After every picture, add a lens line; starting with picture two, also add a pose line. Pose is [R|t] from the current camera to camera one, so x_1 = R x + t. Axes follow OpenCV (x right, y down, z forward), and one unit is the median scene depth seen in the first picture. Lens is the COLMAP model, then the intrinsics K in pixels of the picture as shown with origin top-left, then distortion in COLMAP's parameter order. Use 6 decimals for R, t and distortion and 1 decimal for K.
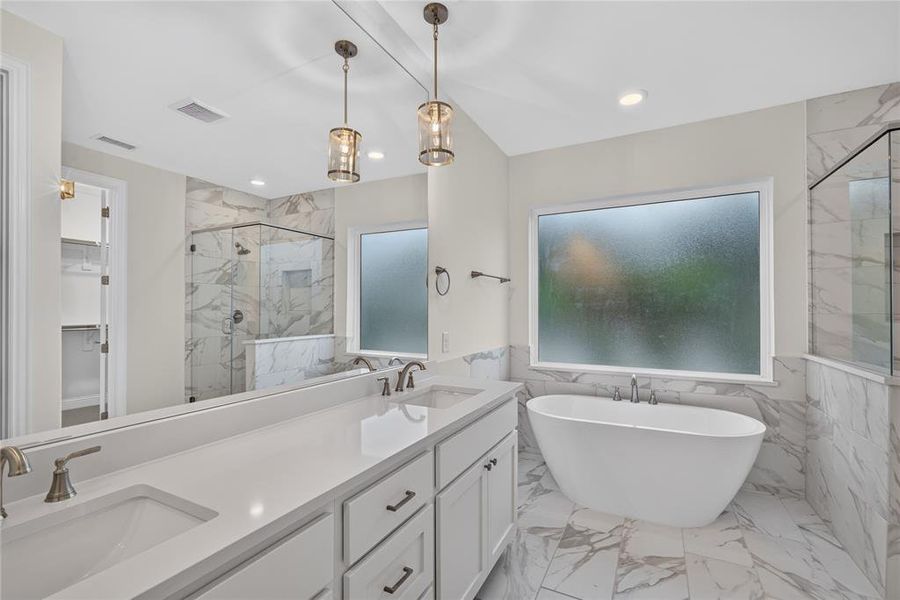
lens RADIAL K [[393.0, 0, 448.9], [0, 393.0, 306.6], [0, 0, 1]] dist [-0.004039, 0.000295]
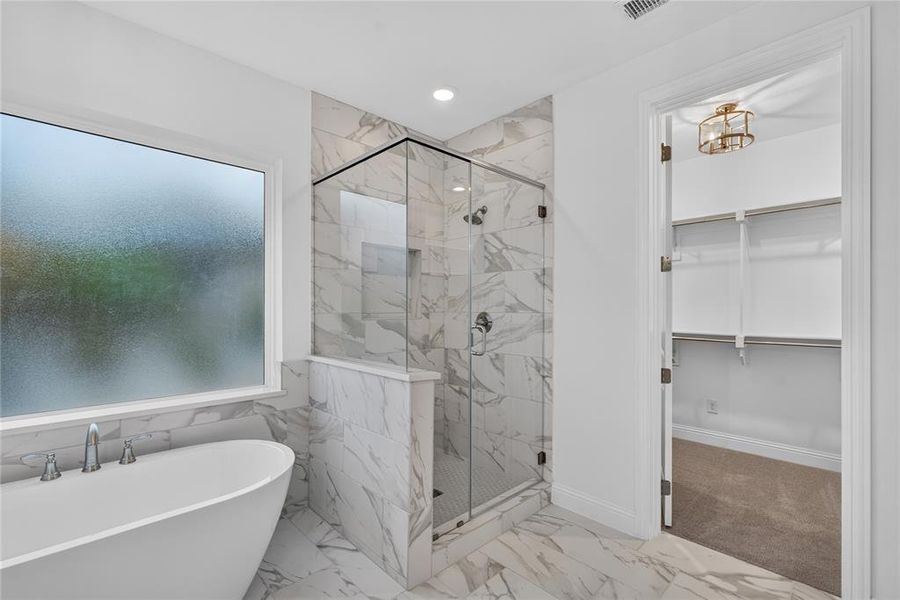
lens RADIAL K [[393.0, 0, 448.9], [0, 393.0, 306.6], [0, 0, 1]] dist [-0.004039, 0.000295]
pose [[0.310129, 0.002464, 0.950691, 0.104343], [-0.008121, 0.999967, 0.000058, -0.000757], [-0.950660, -0.007739, 0.310139, 0.379269]]
